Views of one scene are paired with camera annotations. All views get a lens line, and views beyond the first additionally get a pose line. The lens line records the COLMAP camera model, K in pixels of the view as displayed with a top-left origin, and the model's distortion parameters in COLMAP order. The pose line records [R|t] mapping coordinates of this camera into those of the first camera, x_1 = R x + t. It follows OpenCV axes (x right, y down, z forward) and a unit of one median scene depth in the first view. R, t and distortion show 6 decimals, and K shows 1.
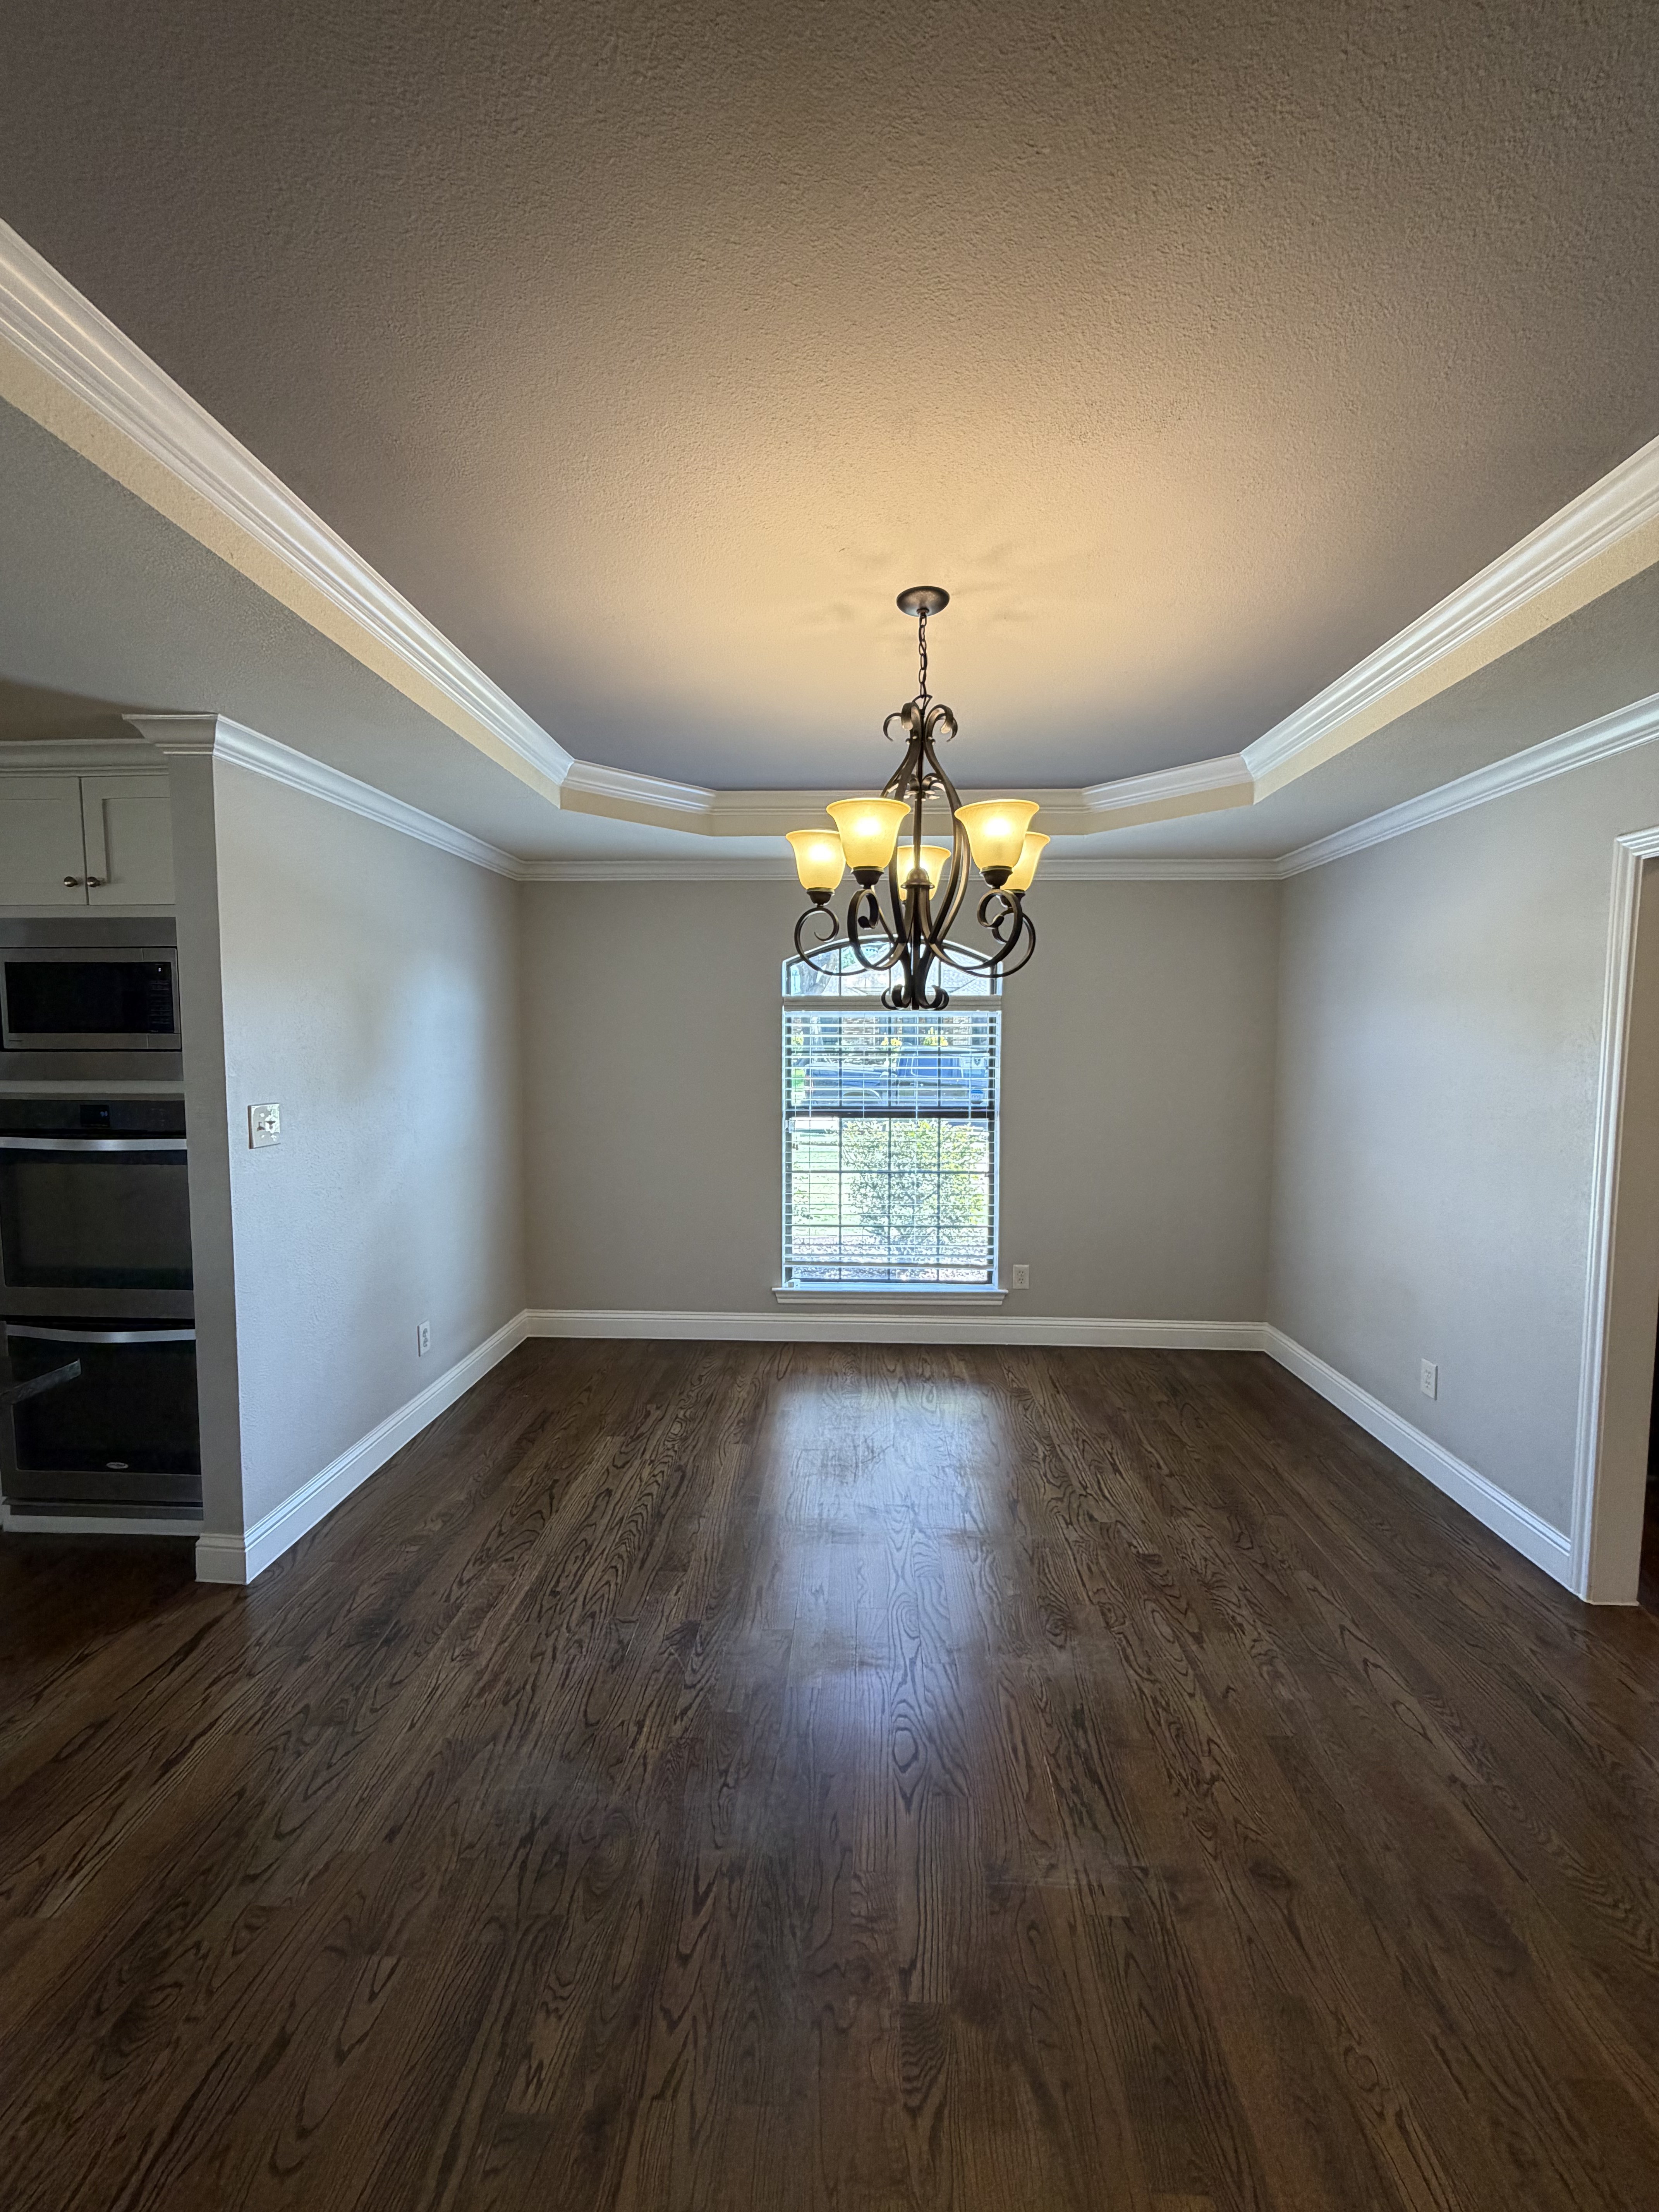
lens RADIAL K [[889.1, 0, 825.2], [0, 889.1, 1100.5], [0, 0, 1]] dist [0.000471, -0.000113]
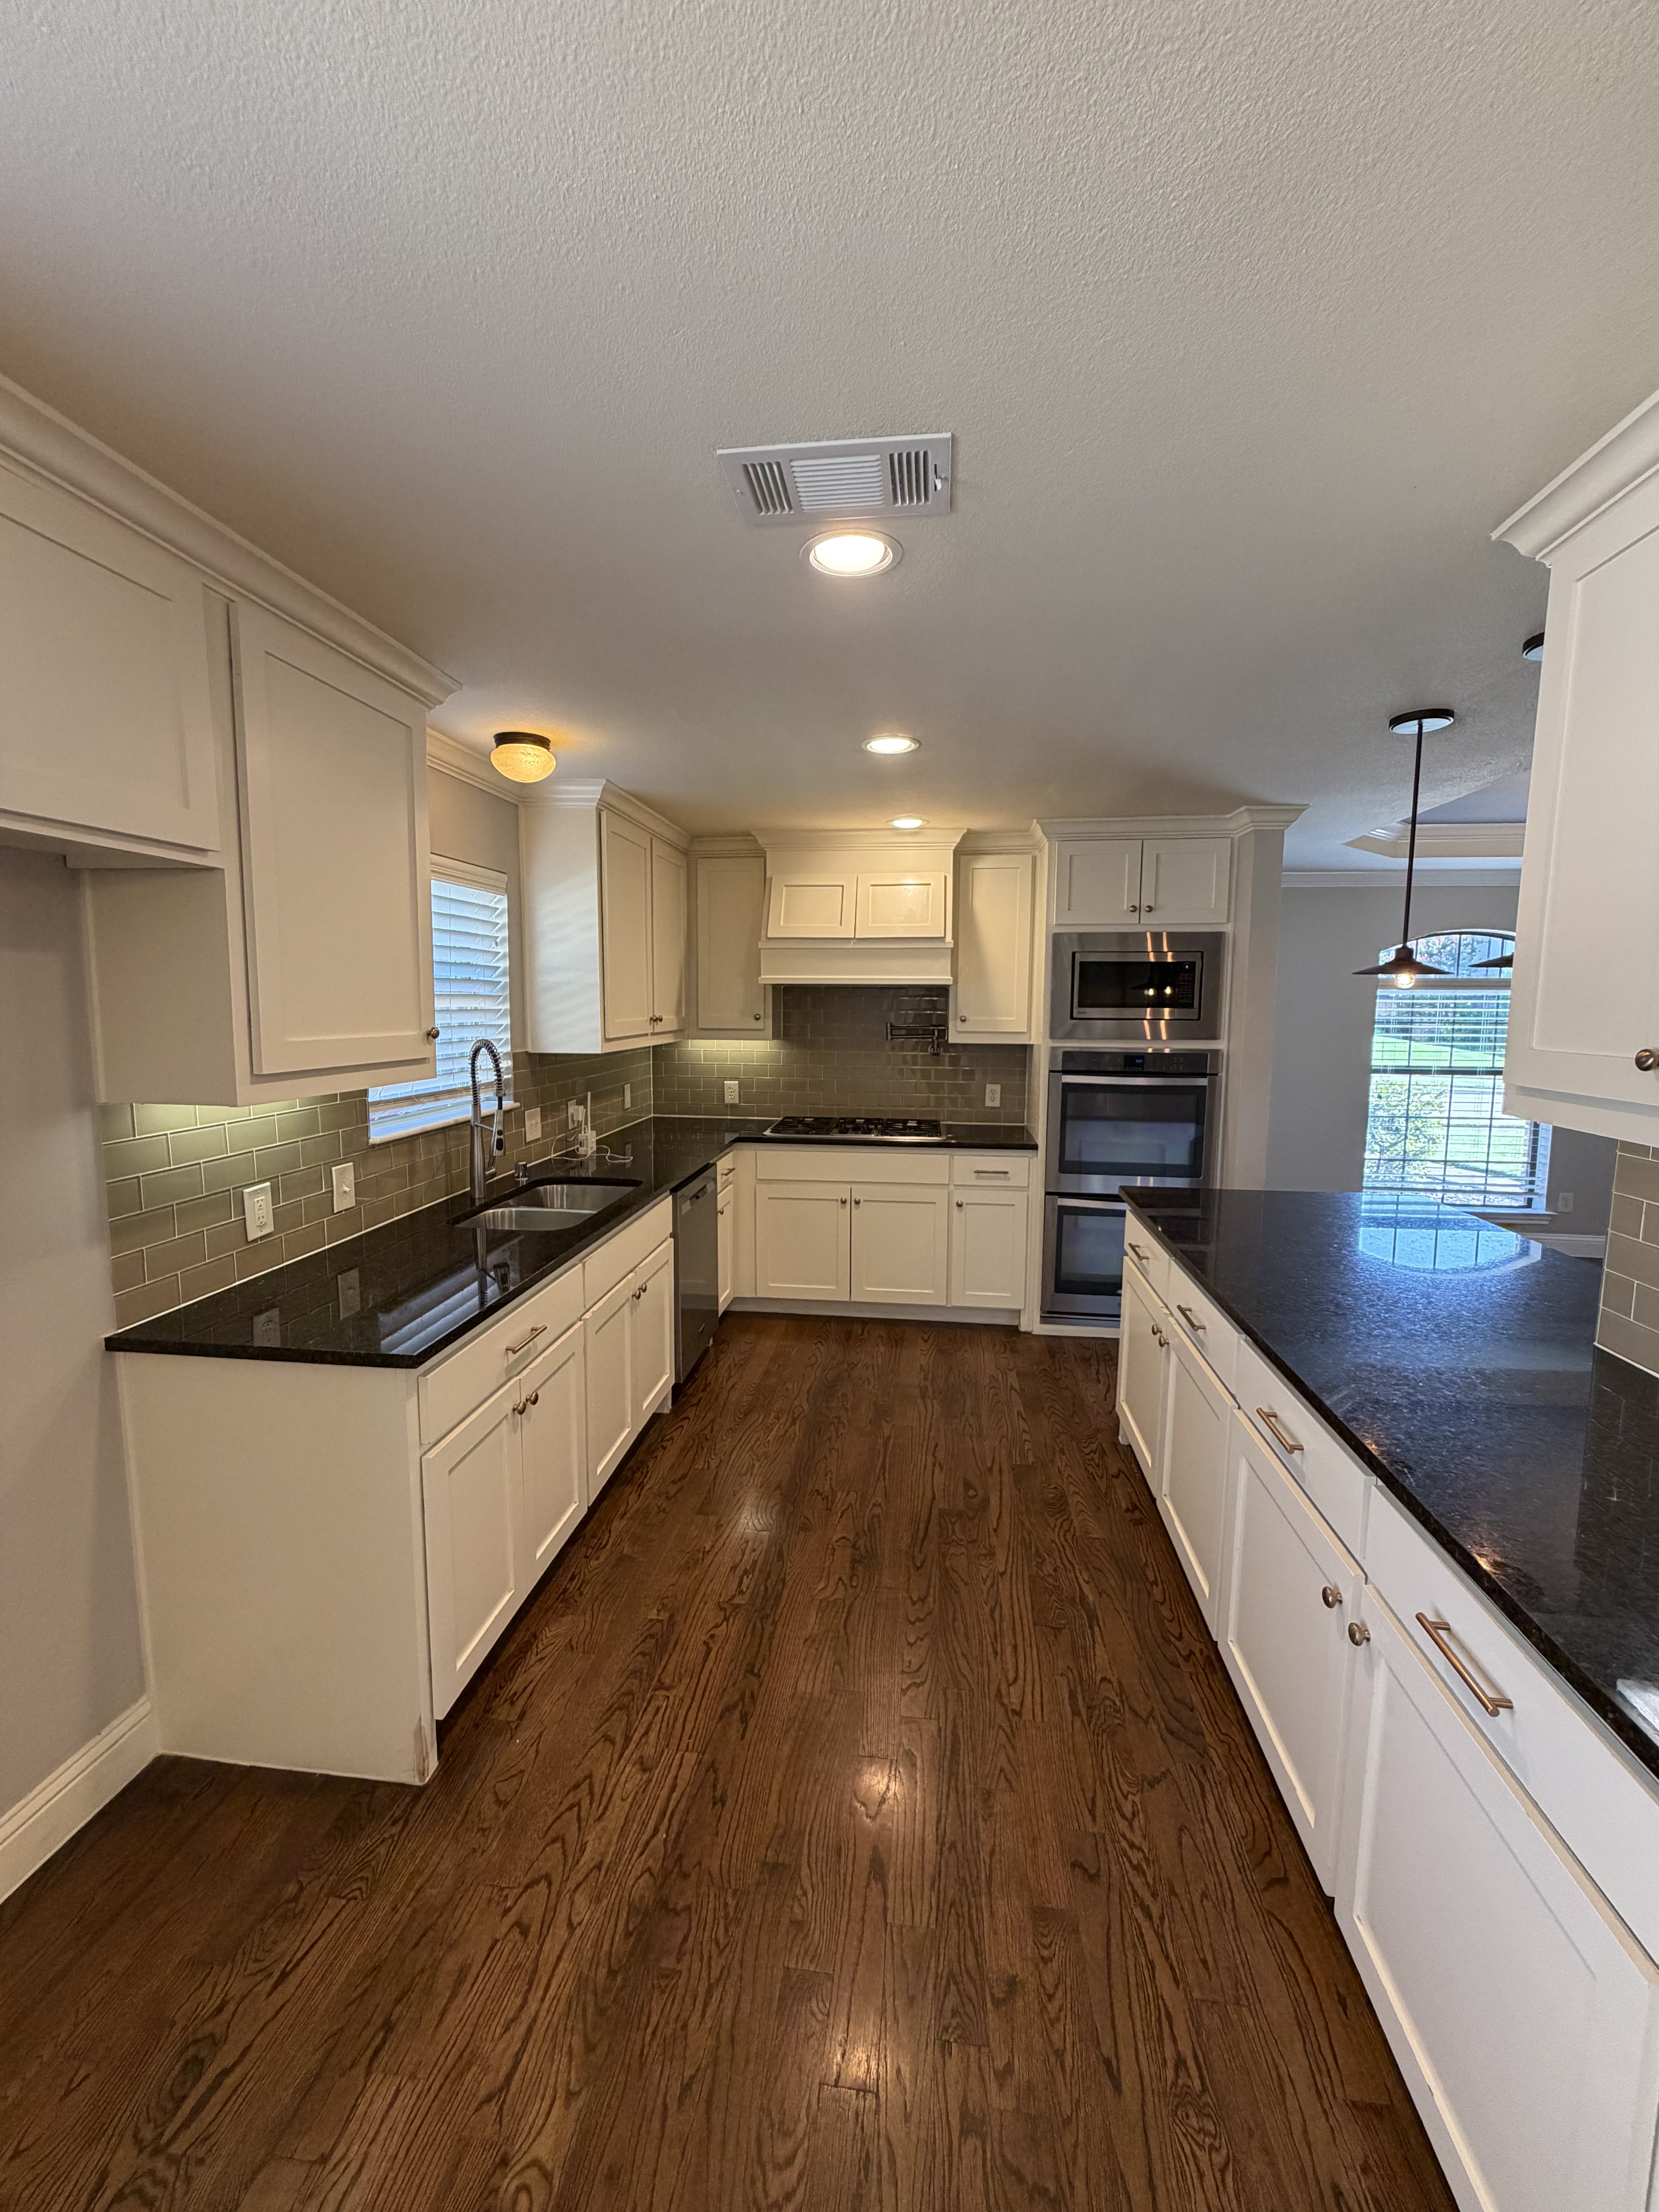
lens RADIAL K [[889.1, 0, 827.7], [0, 889.1, 1098.4], [0, 0, 1]] dist [0.000471, -0.000113]
pose [[0.996929, 0.018321, -0.076133, -0.711995], [-0.015305, 0.999082, 0.040021, 0.015155], [0.076796, -0.038733, 0.996294, -0.329100]]
